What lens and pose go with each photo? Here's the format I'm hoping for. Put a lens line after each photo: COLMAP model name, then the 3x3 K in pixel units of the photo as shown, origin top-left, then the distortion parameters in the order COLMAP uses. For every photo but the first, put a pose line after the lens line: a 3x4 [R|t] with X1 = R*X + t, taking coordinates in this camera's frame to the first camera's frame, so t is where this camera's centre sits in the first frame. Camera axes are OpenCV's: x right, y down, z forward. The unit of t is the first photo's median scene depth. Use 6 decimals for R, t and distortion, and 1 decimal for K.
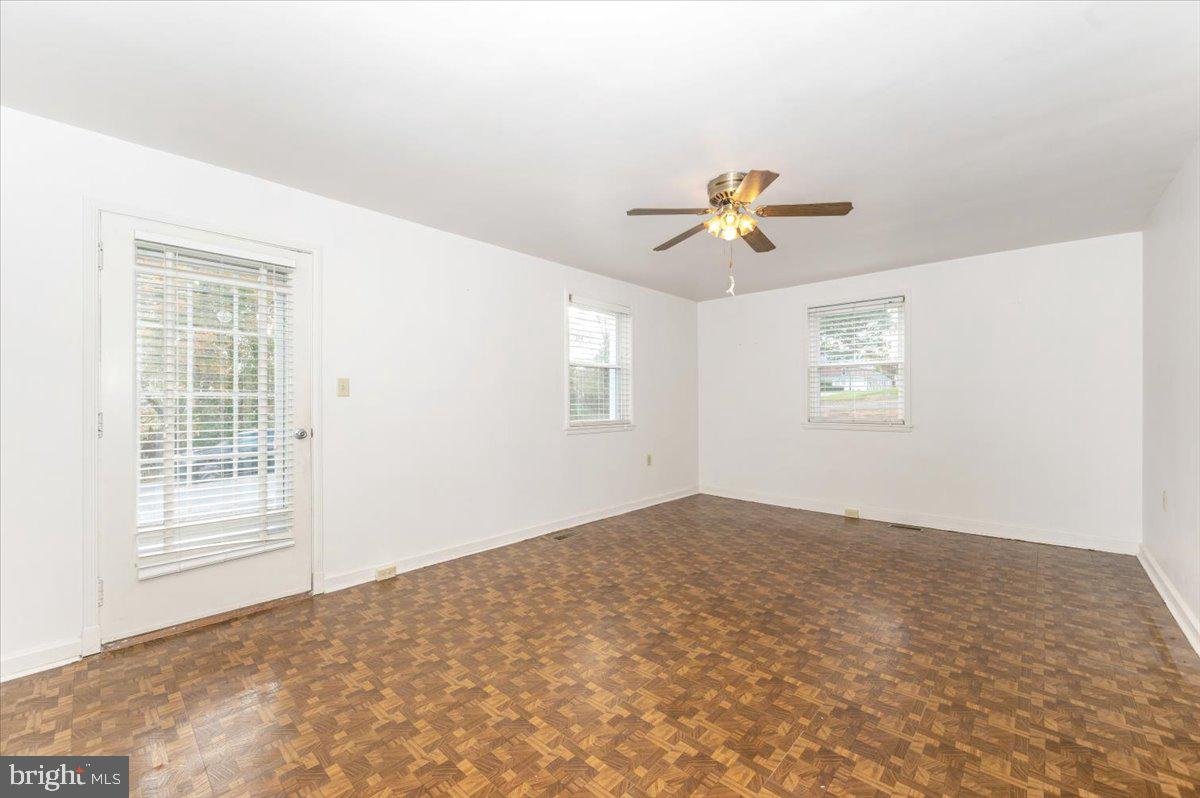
lens RADIAL K [[480.1, 0, 597.7], [0, 480.1, 406.1], [0, 0, 1]] dist [0.001169, 0.000127]
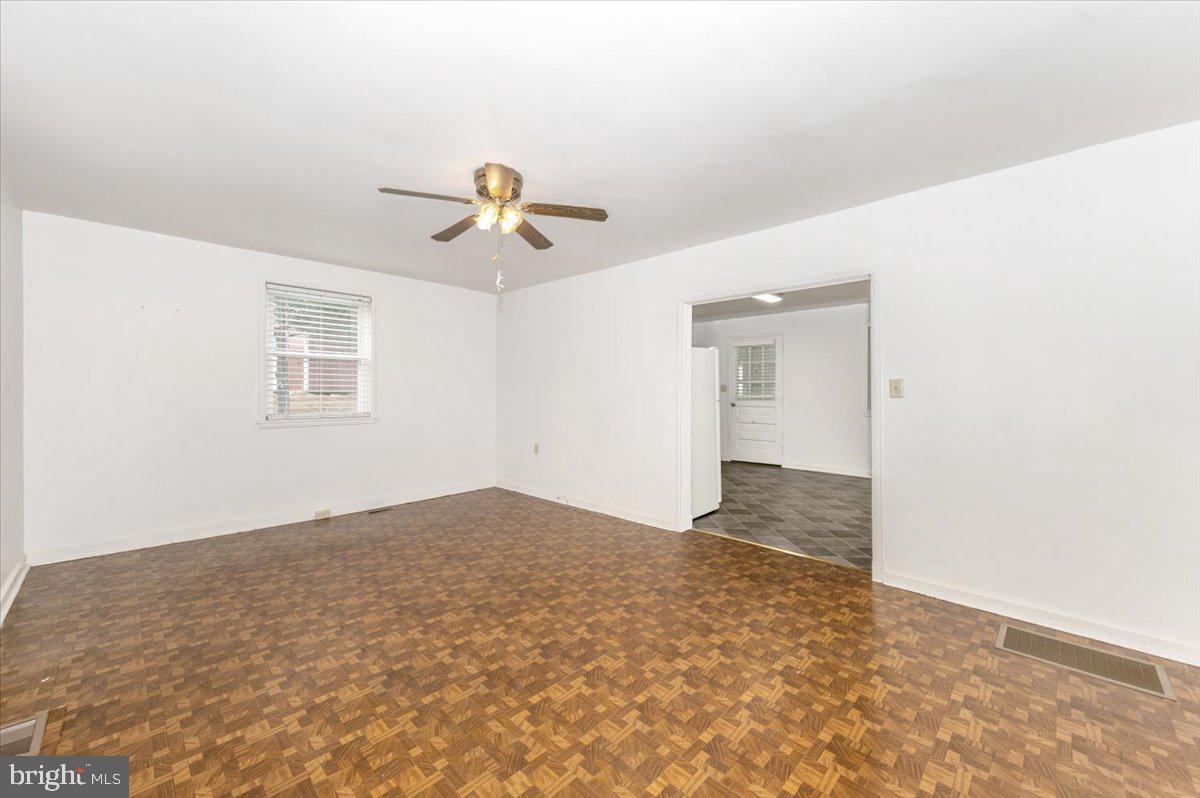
lens RADIAL K [[469.6, 0, 600.0], [0, 469.6, 399.0], [0, 0, 1]] dist [0.011086, -0.000013]
pose [[0.015571, -0.009146, 0.999837, -0.733761], [0.007256, 0.999933, 0.009034, -0.016413], [-0.999852, 0.007114, 0.015636, 0.823404]]
